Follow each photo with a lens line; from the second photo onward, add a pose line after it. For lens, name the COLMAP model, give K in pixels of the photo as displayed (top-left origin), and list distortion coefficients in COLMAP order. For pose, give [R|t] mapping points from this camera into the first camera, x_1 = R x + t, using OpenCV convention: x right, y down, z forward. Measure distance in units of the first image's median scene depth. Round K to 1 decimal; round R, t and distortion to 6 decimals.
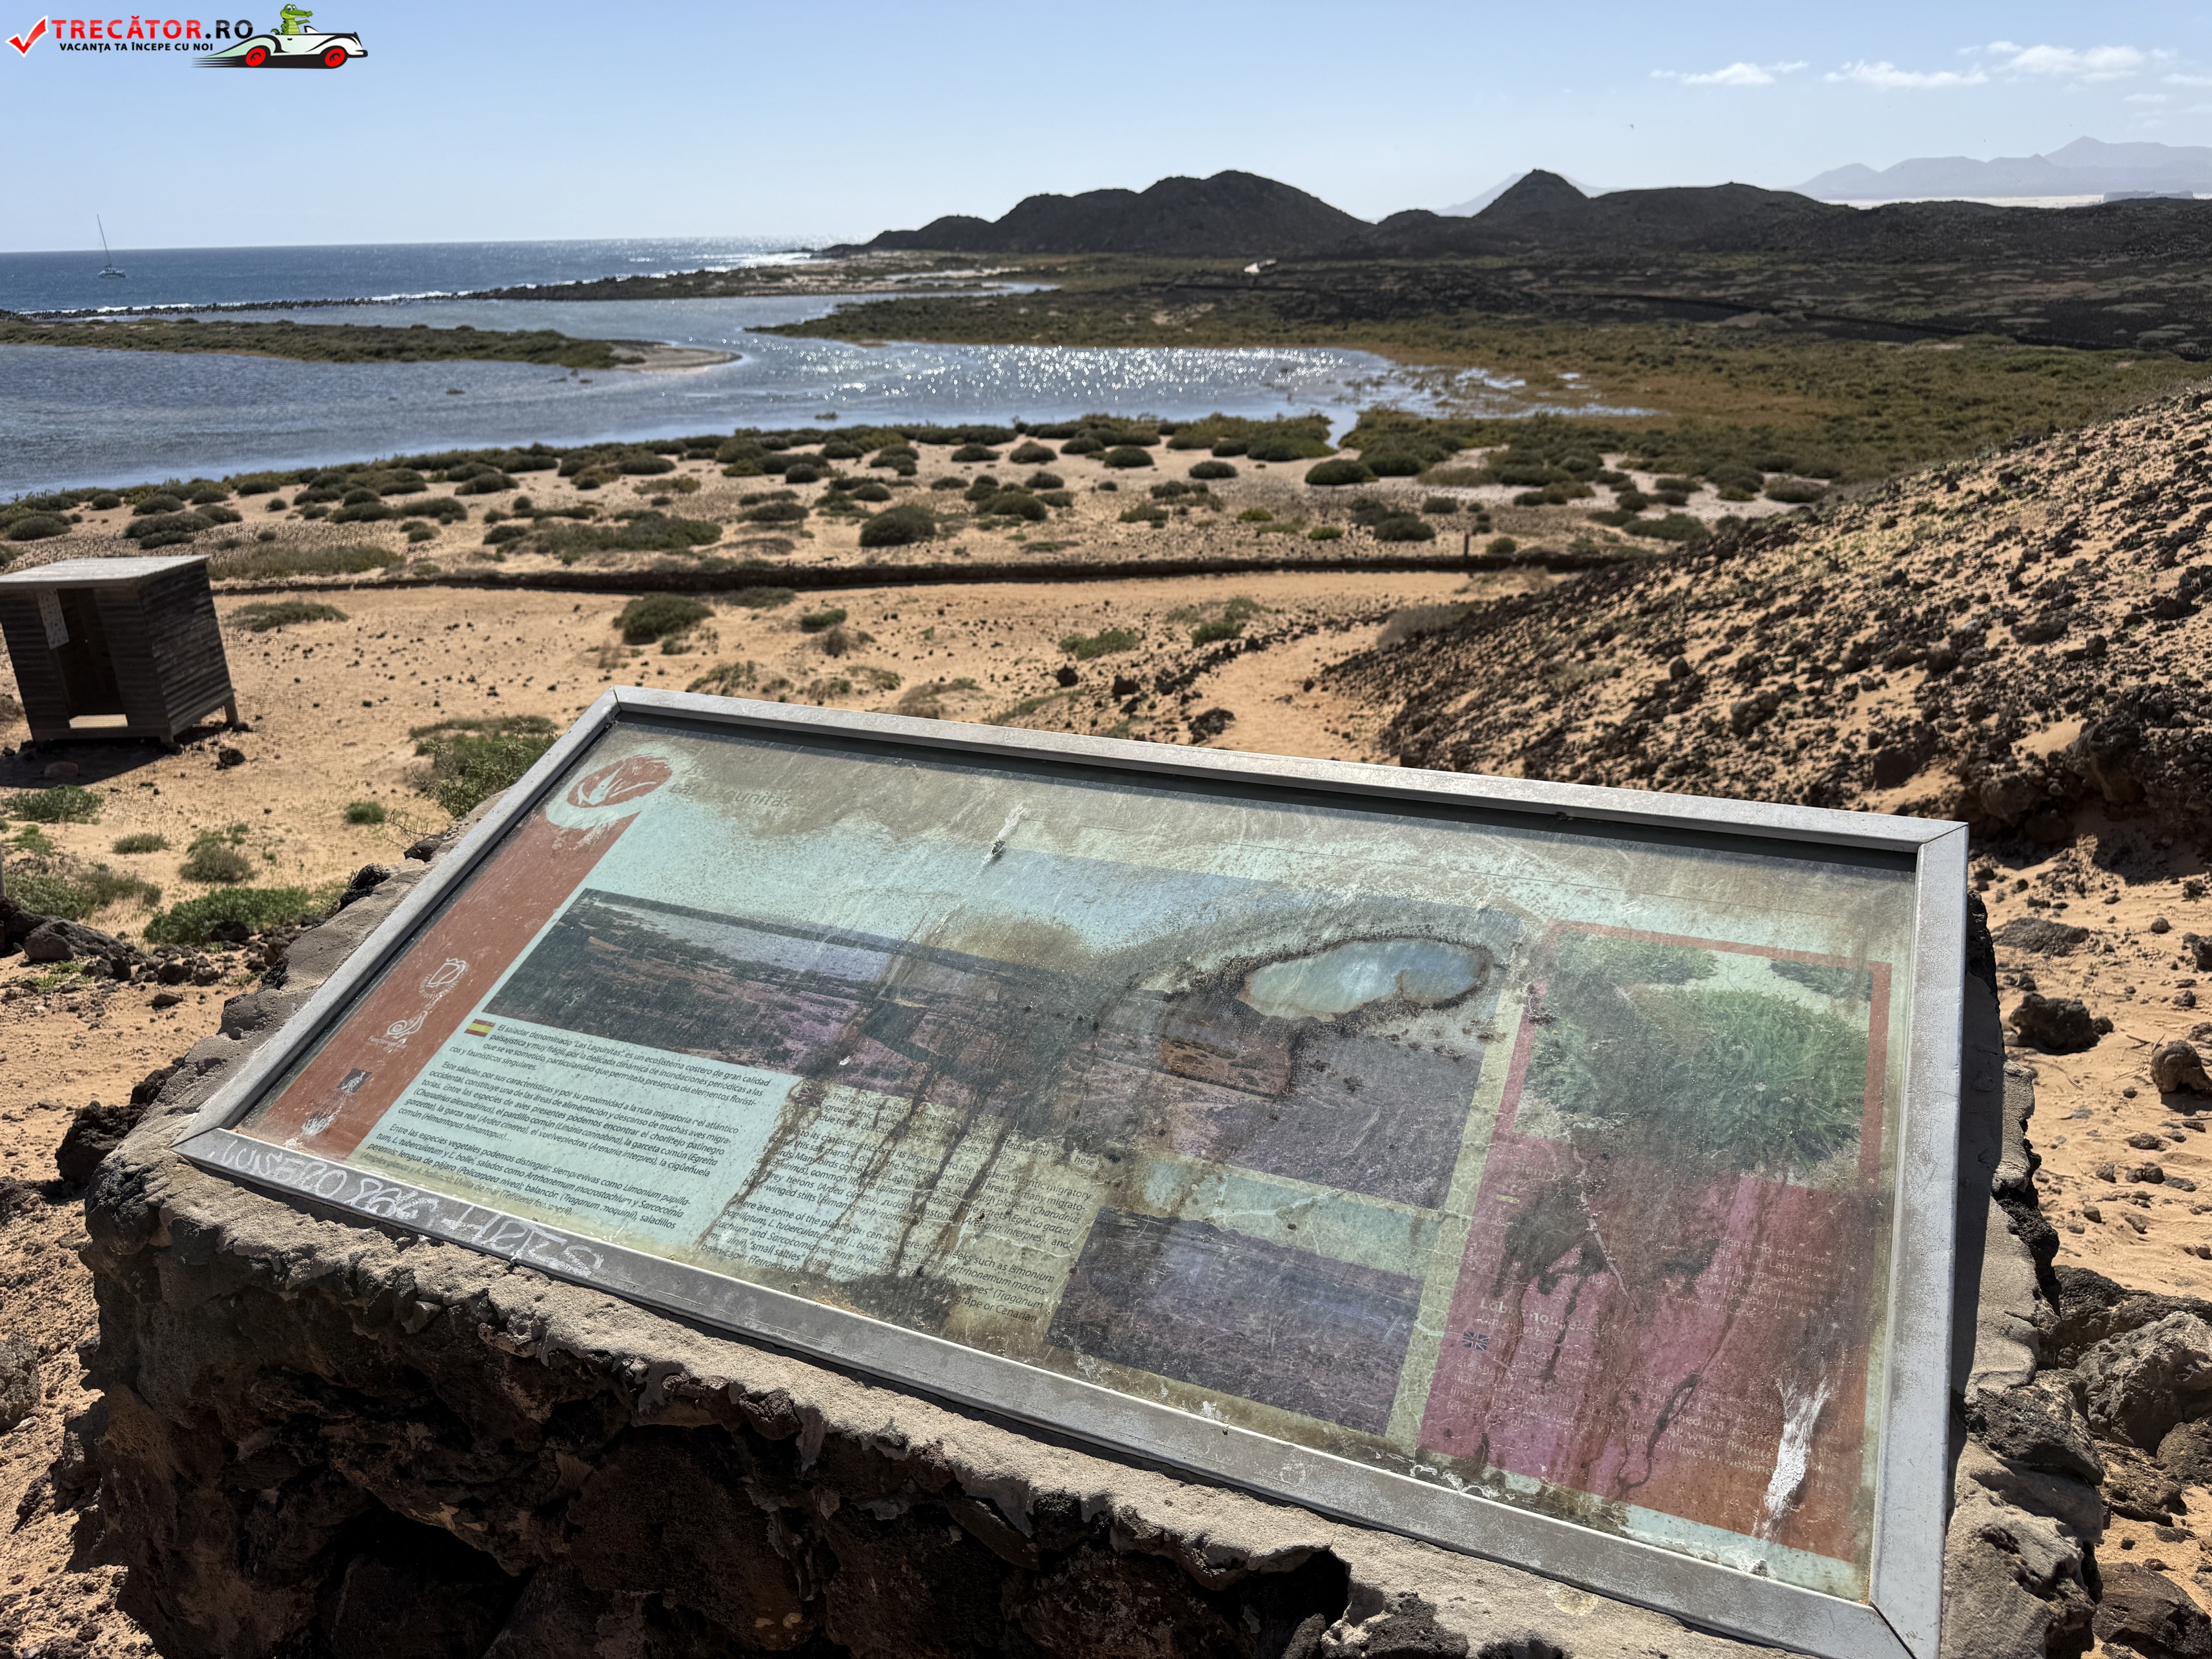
lens RADIAL K [[1536.9, 0, 1094.1], [0, 1536.9, 833.5], [0, 0, 1]] dist [0.124719, -0.196449]
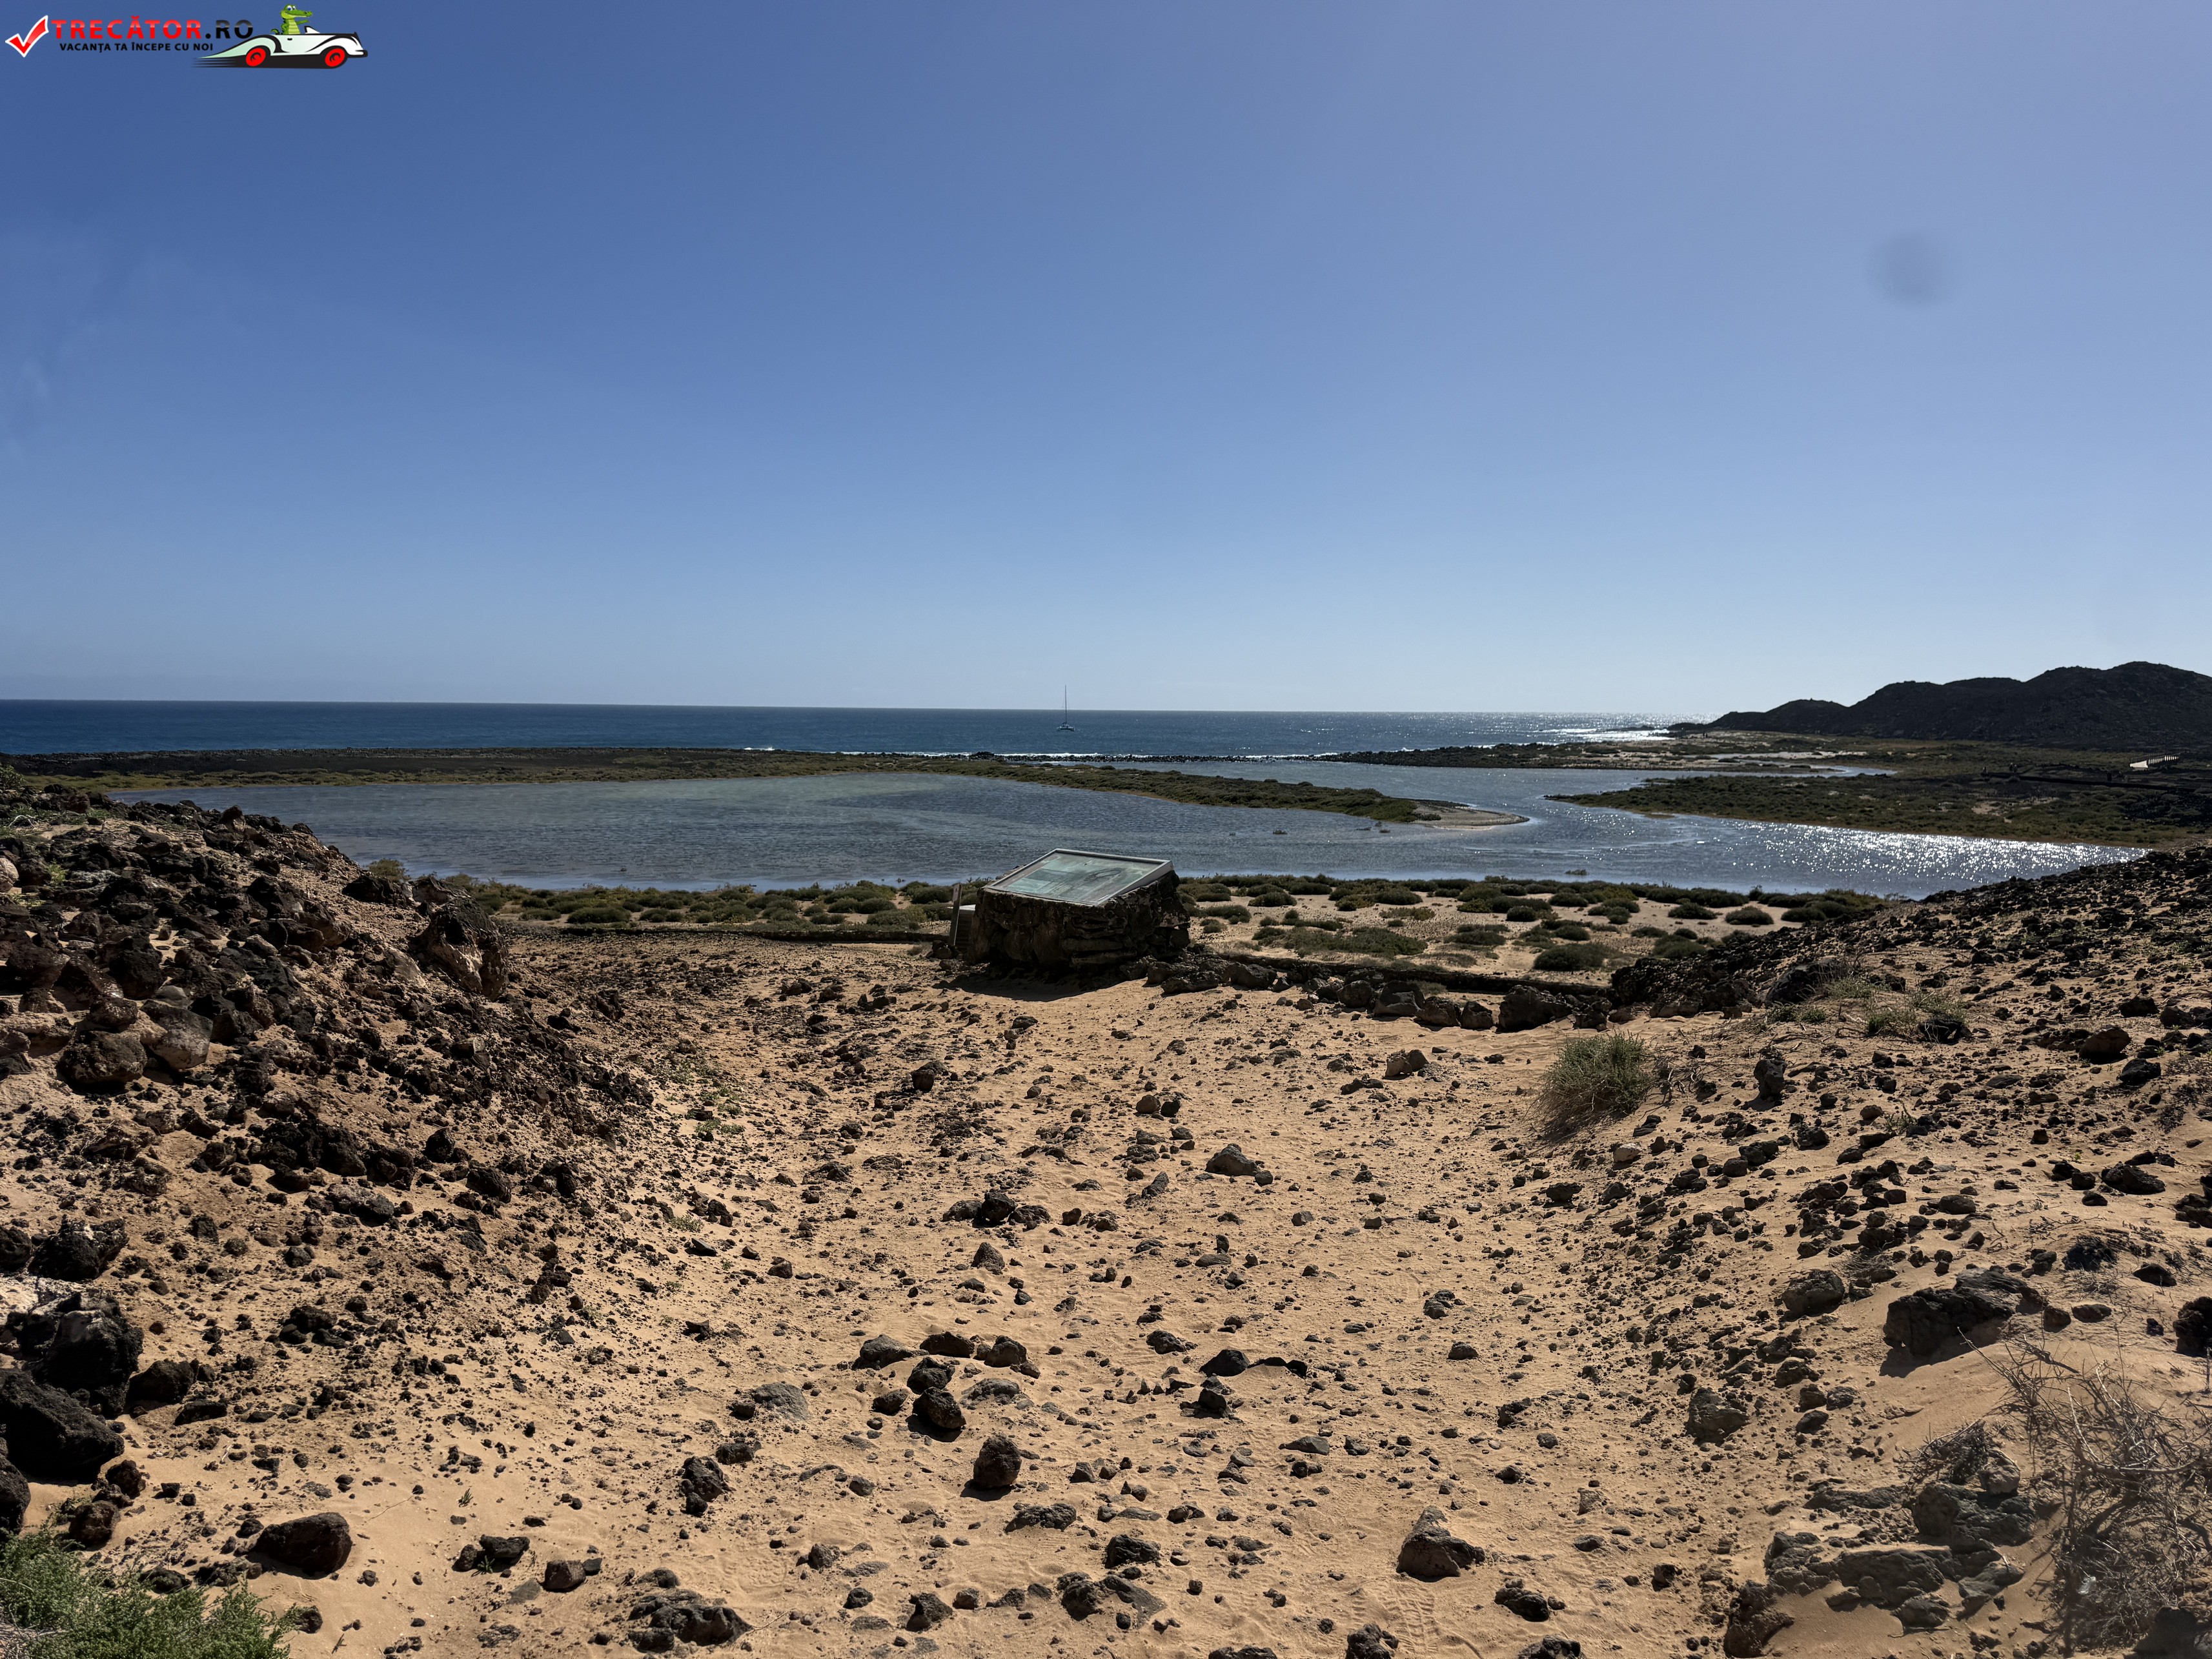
lens RADIAL K [[1536.9, 0, 1094.1], [0, 1536.9, 833.5], [0, 0, 1]] dist [0.124719, -0.196449]
pose [[0.869179, 0.068406, -0.489743, 0.109722], [-0.203836, 0.951893, -0.228803, 0.048582], [0.450531, 0.298698, 0.841309, -0.164016]]
